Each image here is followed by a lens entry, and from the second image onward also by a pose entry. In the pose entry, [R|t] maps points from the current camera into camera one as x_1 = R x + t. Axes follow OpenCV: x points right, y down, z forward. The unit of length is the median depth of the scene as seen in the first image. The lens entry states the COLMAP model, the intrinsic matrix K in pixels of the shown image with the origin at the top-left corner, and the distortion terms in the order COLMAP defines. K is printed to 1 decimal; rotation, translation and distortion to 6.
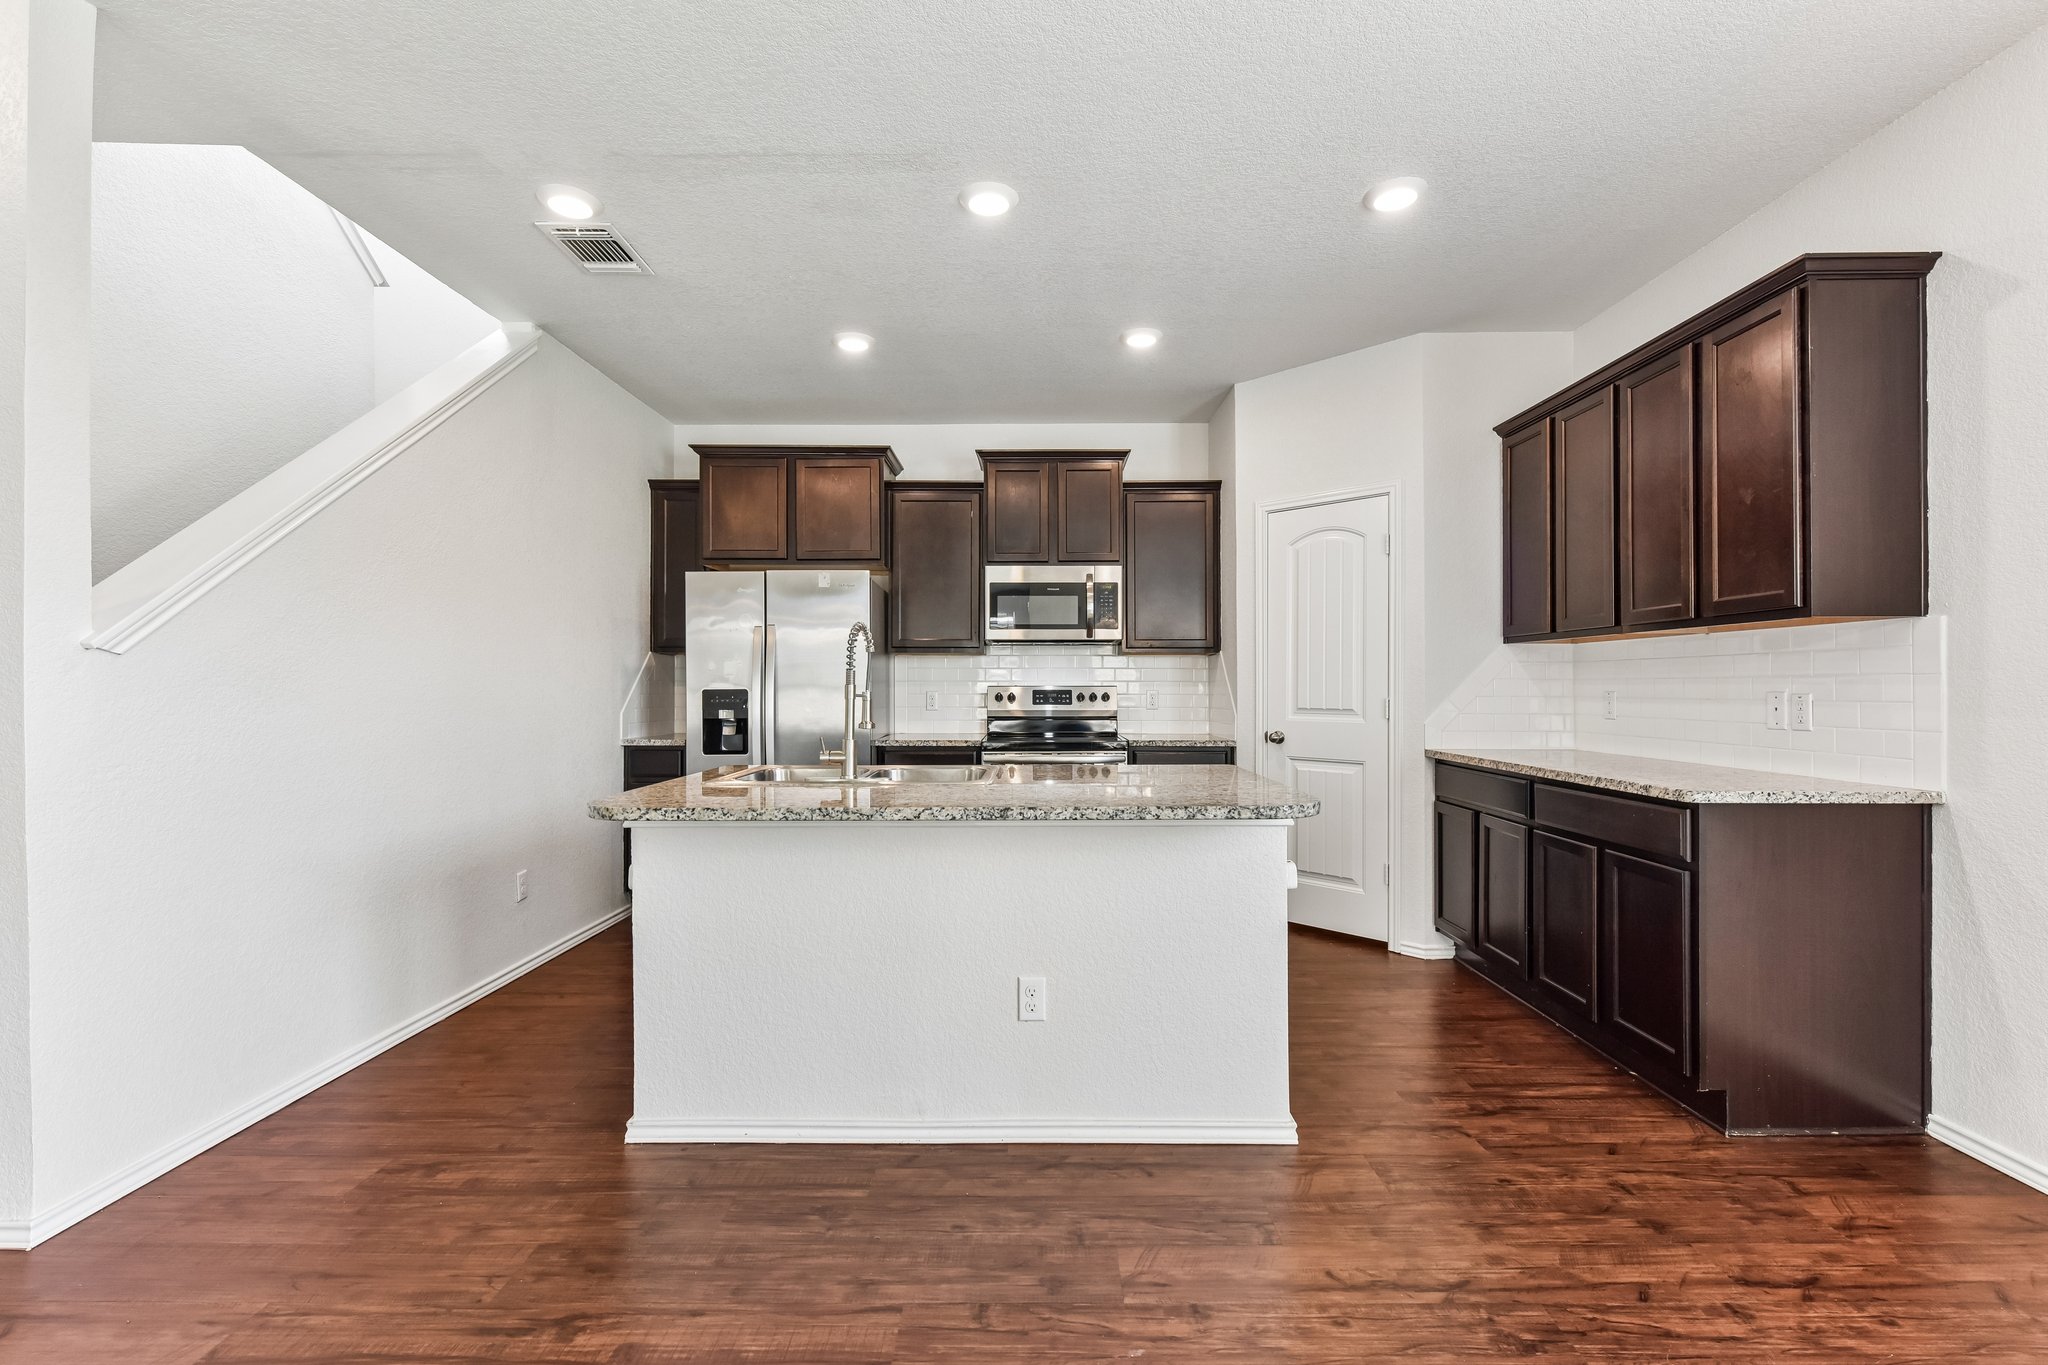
lens RADIAL K [[809.7, 0, 1024.0], [0, 809.7, 682.5], [0, 0, 1]] dist [-0.000492, -0.000105]
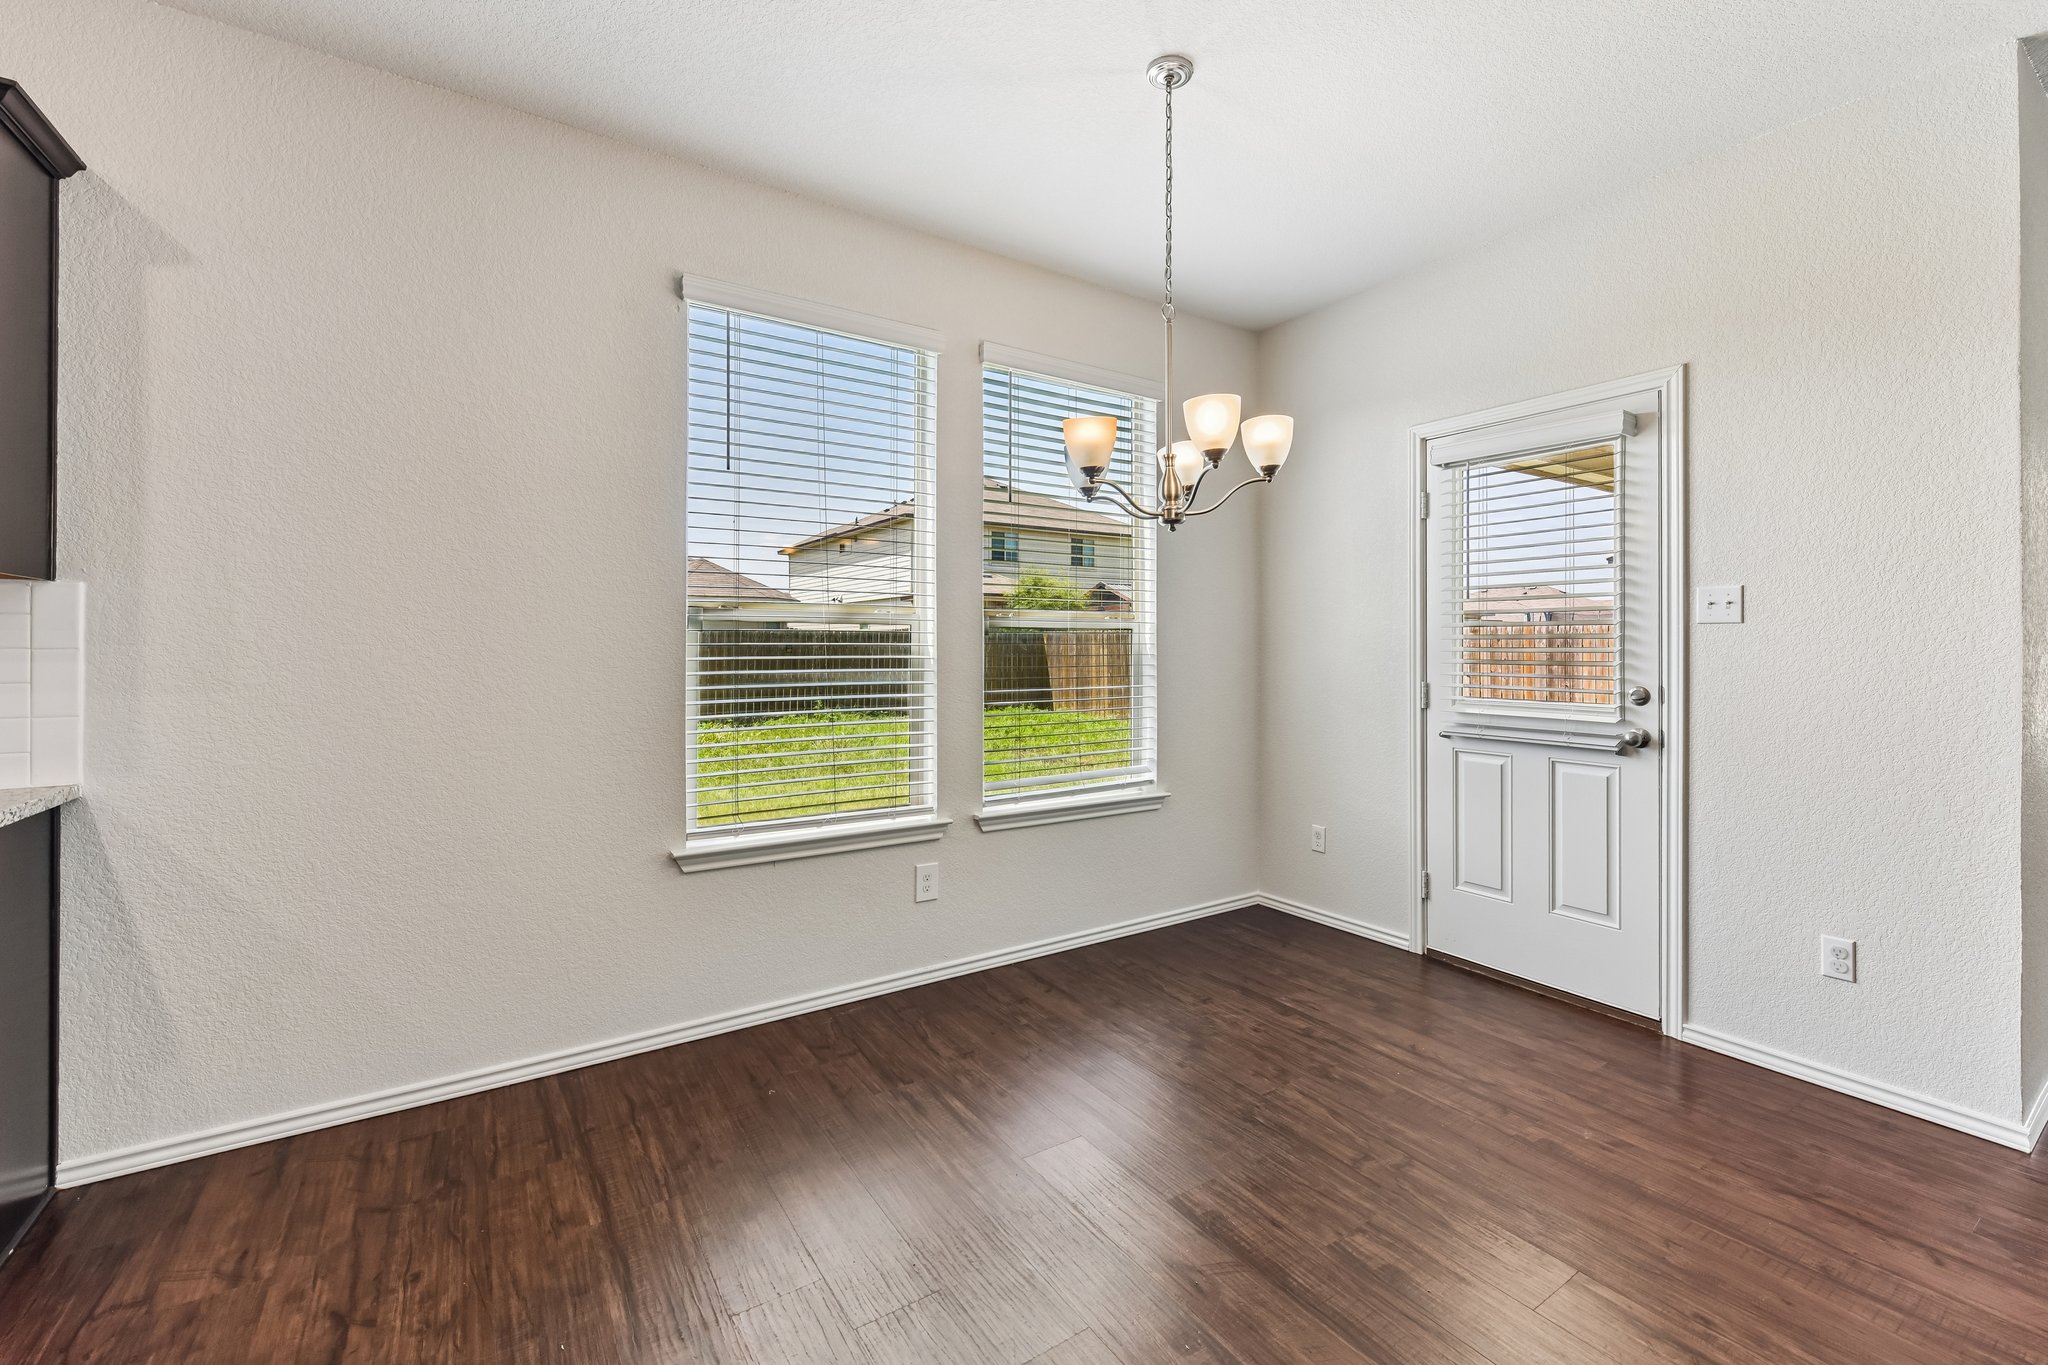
lens RADIAL K [[859.4, 0, 1028.0], [0, 859.4, 660.0], [0, 0, 1]] dist [-0.016089, -0.000262]
pose [[-0.558802, -0.004877, 0.829287, -0.183803], [0.000364, 0.999981, 0.006126, -0.003944], [-0.829301, 0.003725, -0.558790, 0.666314]]
